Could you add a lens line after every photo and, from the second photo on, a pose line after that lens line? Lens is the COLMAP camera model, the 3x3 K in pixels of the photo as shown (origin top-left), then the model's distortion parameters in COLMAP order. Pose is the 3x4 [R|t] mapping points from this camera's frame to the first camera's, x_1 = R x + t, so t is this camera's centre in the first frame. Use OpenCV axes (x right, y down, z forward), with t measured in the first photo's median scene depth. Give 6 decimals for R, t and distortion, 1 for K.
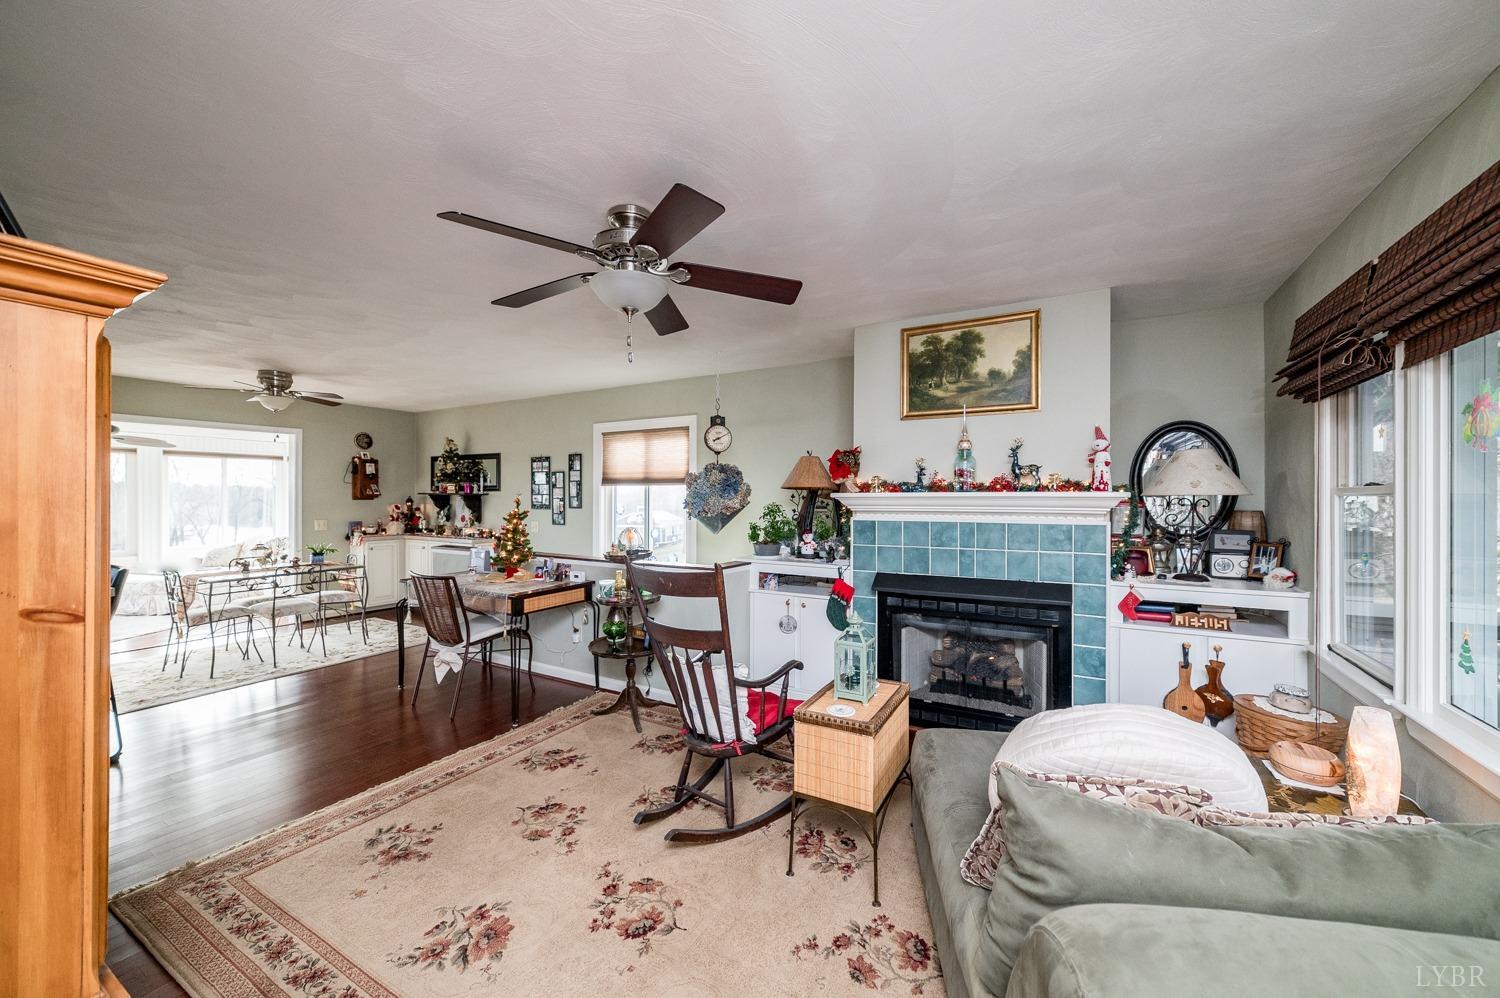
lens RADIAL K [[573.7, 0, 751.6], [0, 573.7, 497.4], [0, 0, 1]] dist [-0.000409, 0.000954]
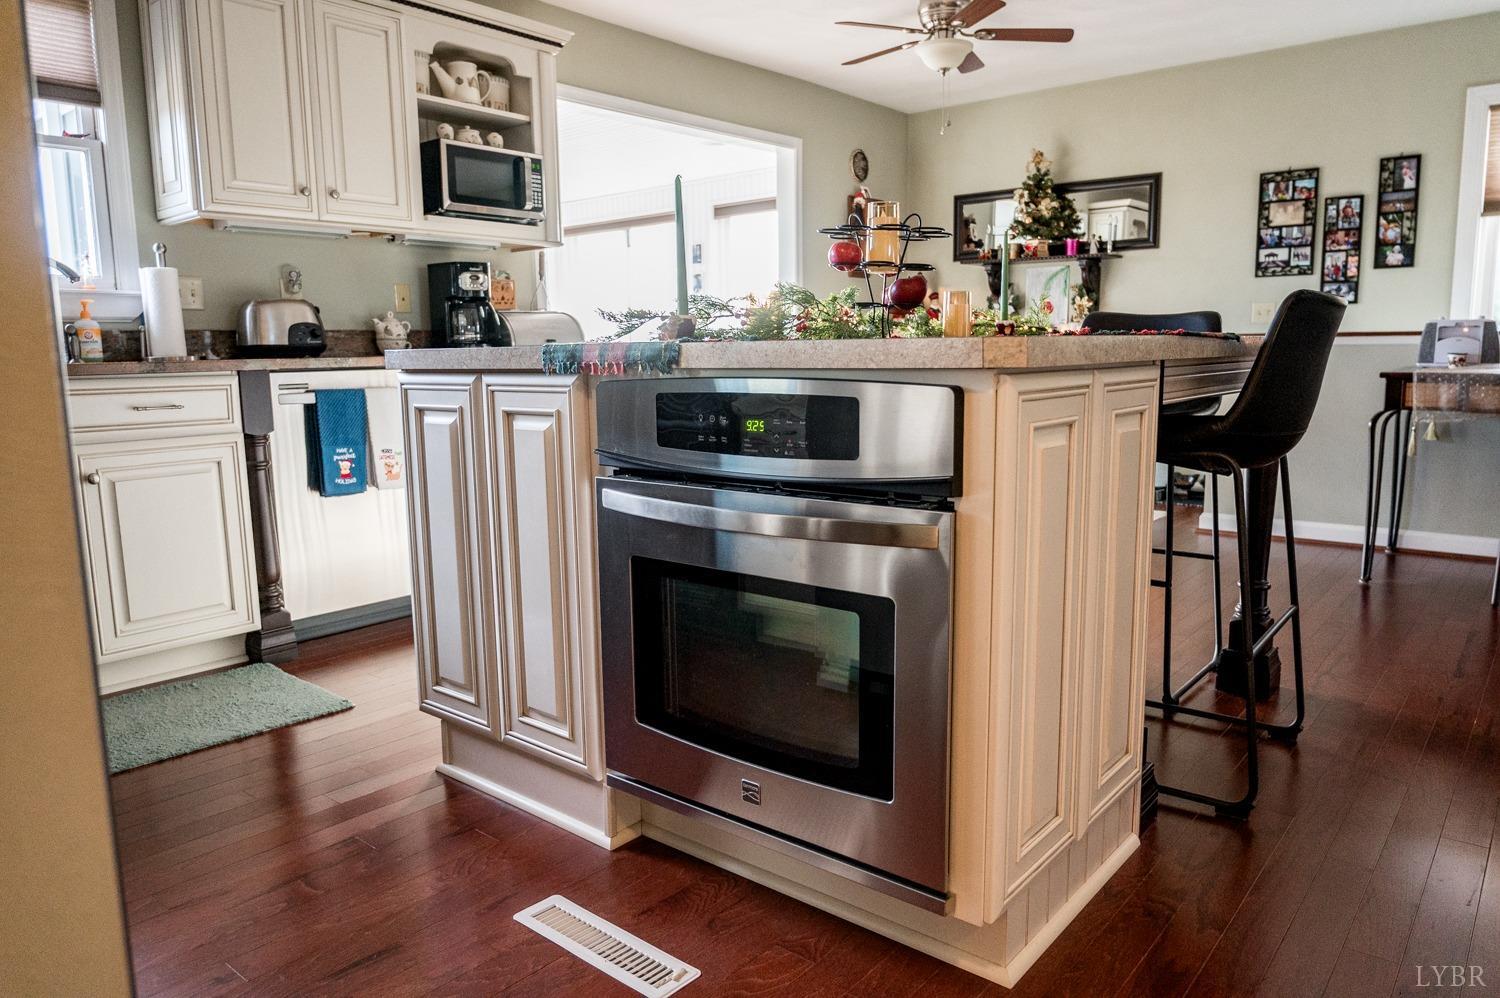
lens RADIAL K [[1026.0, 0, 760.8], [0, 1026.0, 498.6], [0, 0, 1]] dist [-0.019098, 0.006023]
pose [[0.987877, 0.004385, -0.155180, -0.677140], [0.018303, 0.989340, 0.144471, 0.075889], [0.154159, -0.145560, 0.977265, 0.009907]]
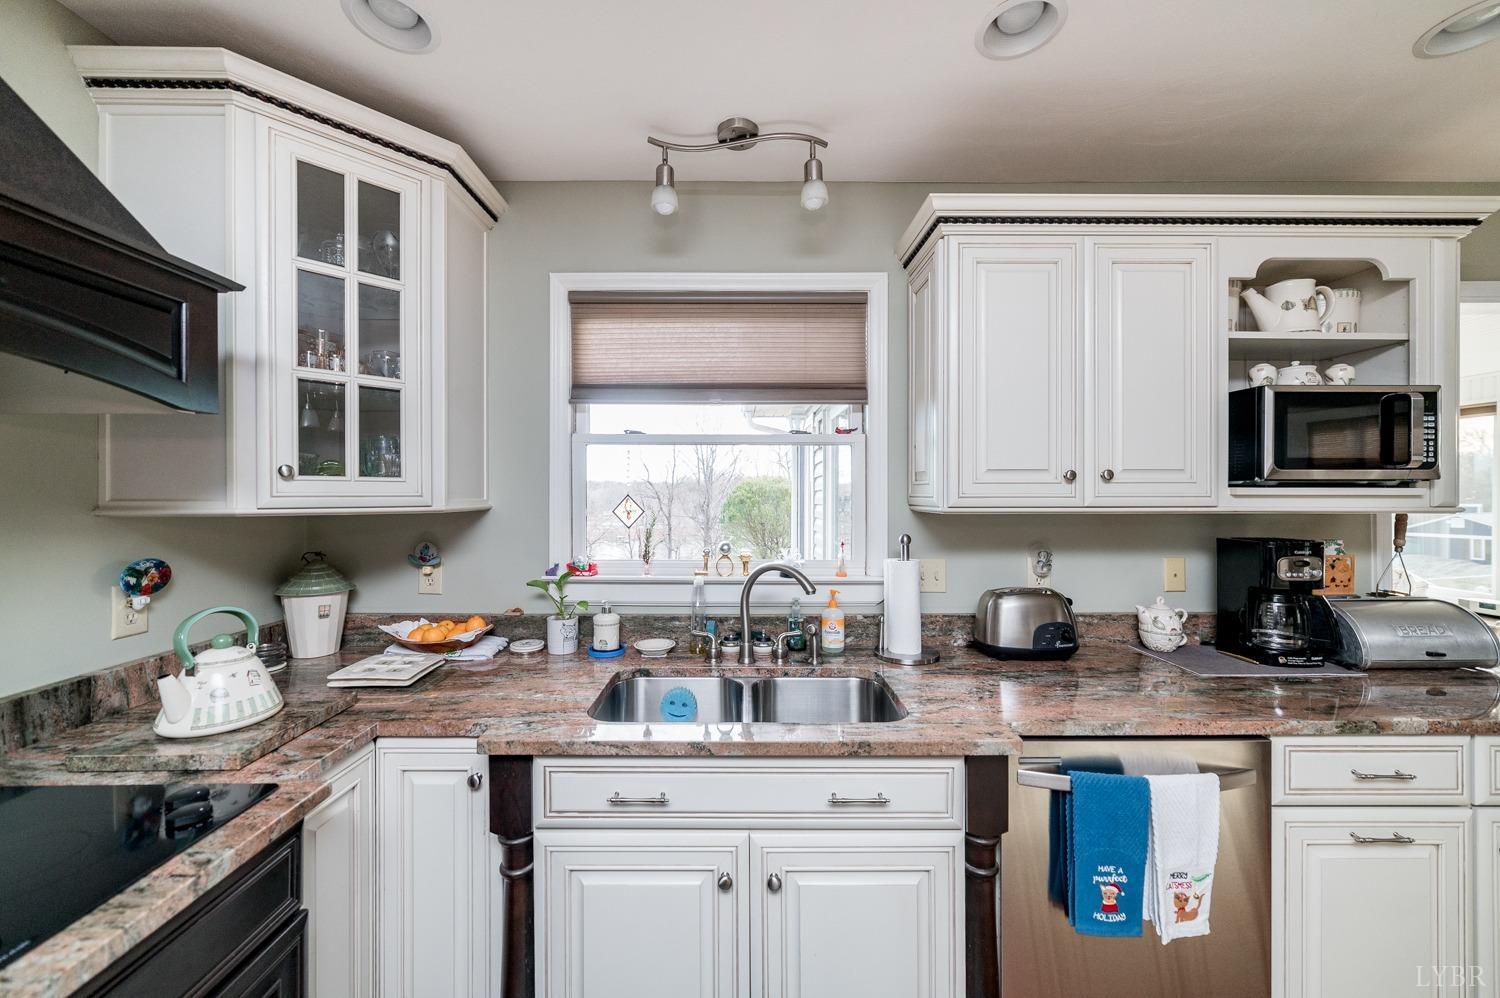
lens RADIAL K [[573.7, 0, 743.2], [0, 573.7, 492.5], [0, 0, 1]] dist [-0.000409, 0.000954]
pose [[0.513284, -0.003890, -0.858210, -0.864042], [0.005764, 0.999983, -0.001085, -0.006471], [0.858199, -0.004389, 0.513298, 0.283571]]
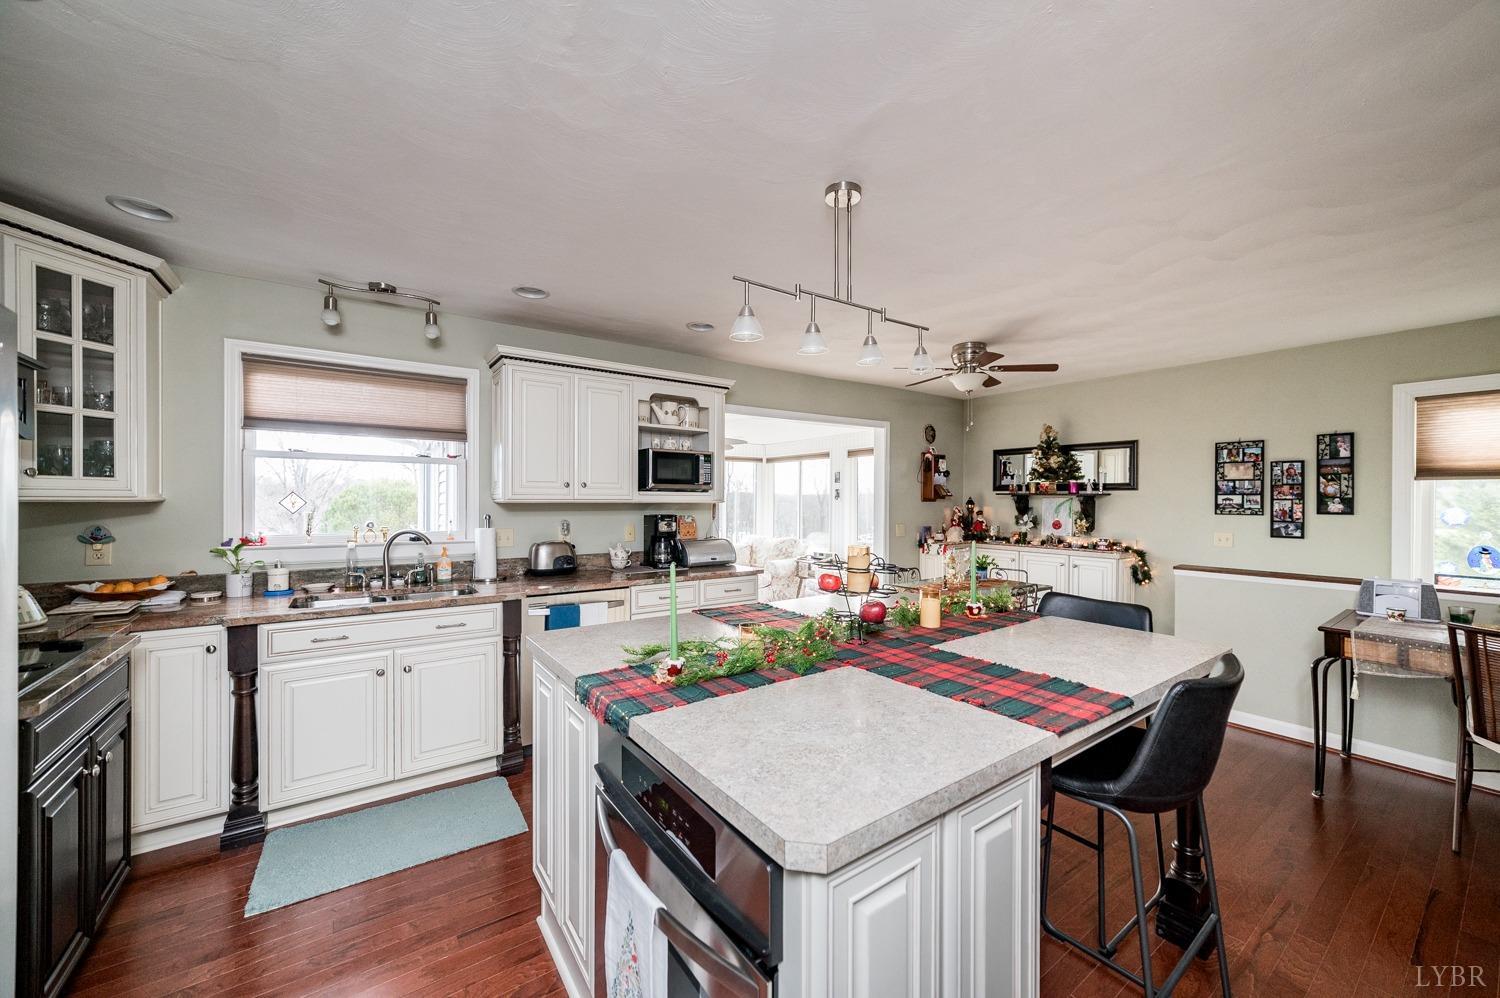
lens RADIAL K [[573.7, 0, 758.3], [0, 573.7, 503.0], [0, 0, 1]] dist [-0.000409, 0.000954]
pose [[0.916492, 0.002318, -0.400046, -0.620410], [0.000664, 0.999973, 0.007315, 0.000097], [0.400052, -0.006970, 0.916466, 0.108796]]
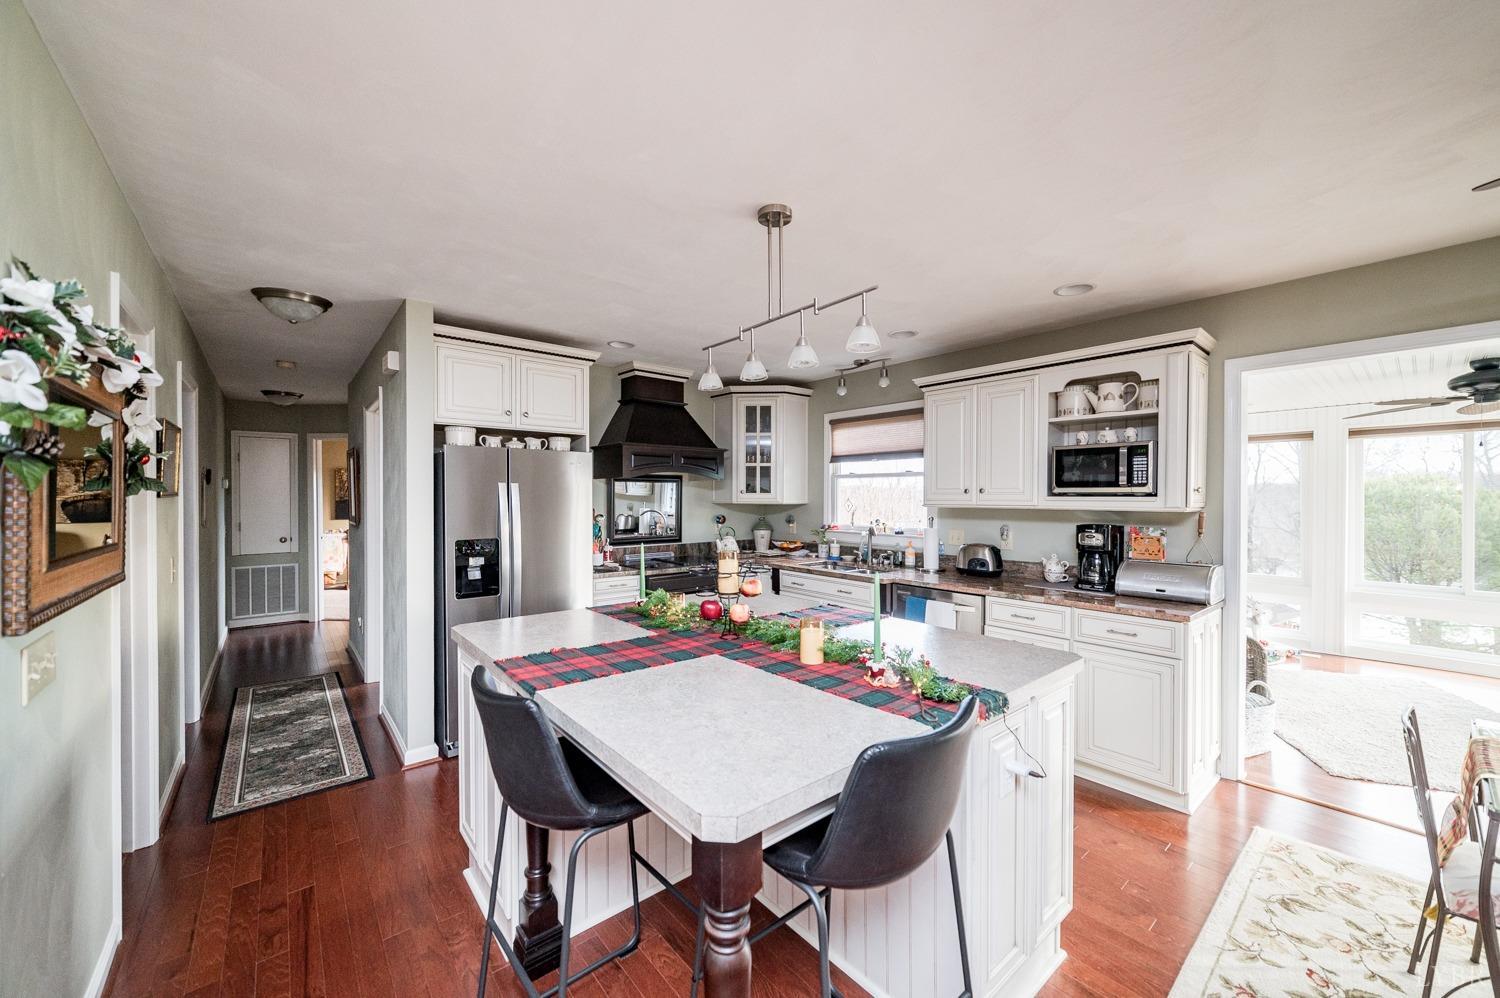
lens RADIAL K [[573.7, 0, 743.8], [0, 573.7, 498.0], [0, 0, 1]] dist [-0.000409, 0.000954]
pose [[-0.346311, -0.001084, -0.938119, -0.381330], [0.001258, 0.999998, -0.001620, -0.005821], [0.938119, -0.001741, -0.346309, 0.528538]]
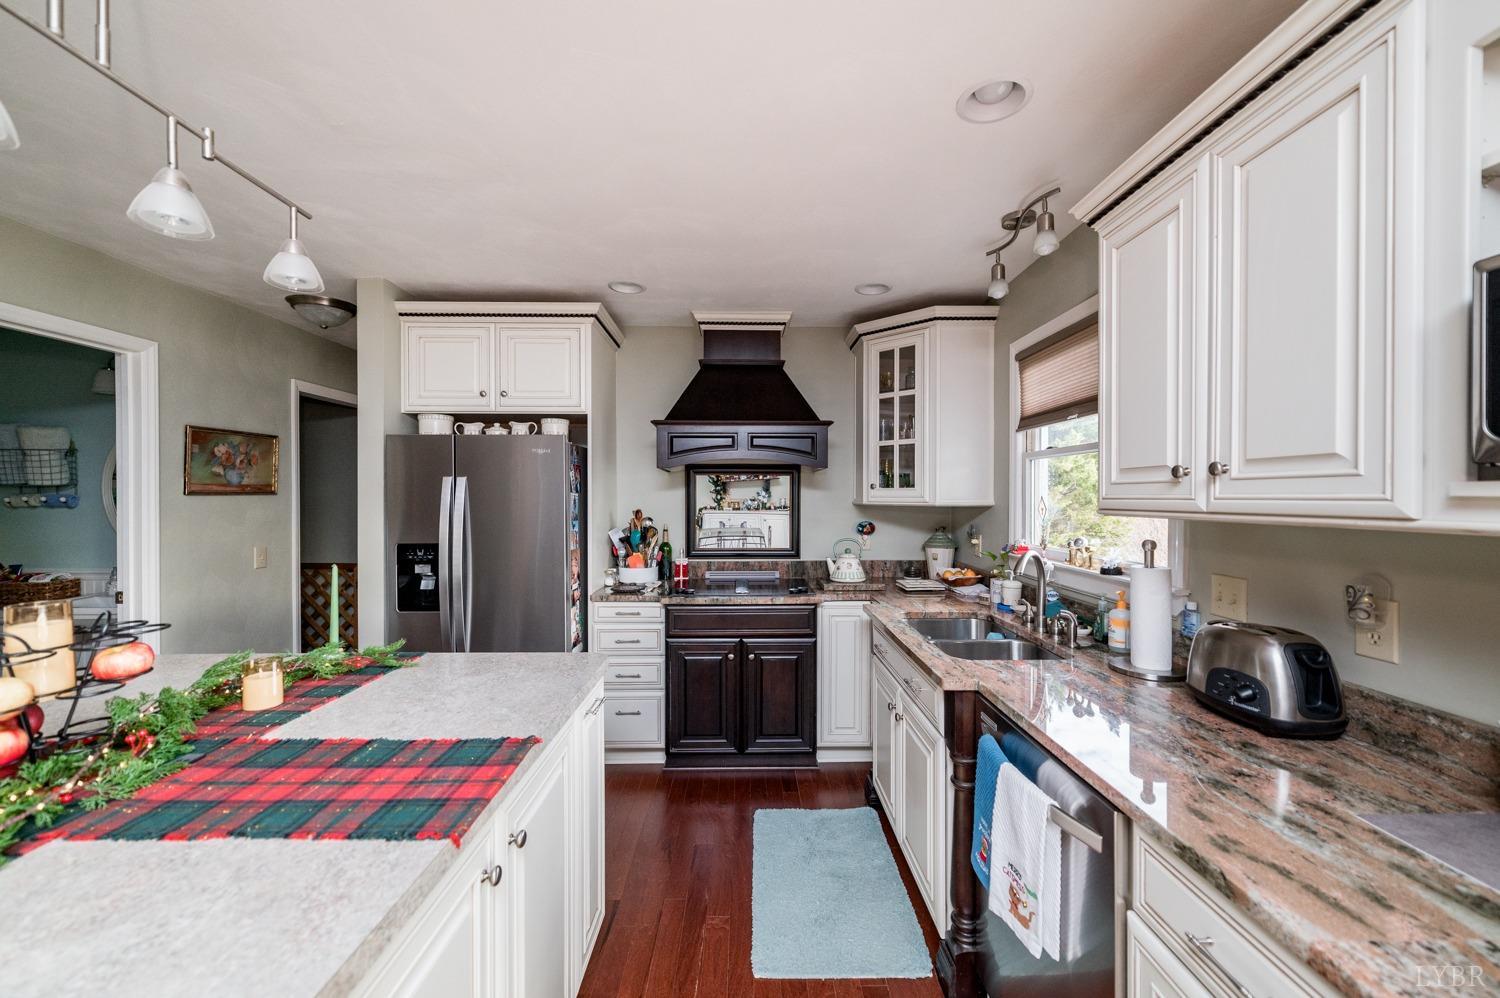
lens RADIAL K [[573.7, 0, 745.9], [0, 573.7, 498.4], [0, 0, 1]] dist [-0.000409, 0.000954]
pose [[-0.855674, -0.001482, -0.517512, -0.772320], [-0.000613, 0.999998, -0.001849, -0.003724], [0.517514, -0.001265, -0.855674, 0.632534]]
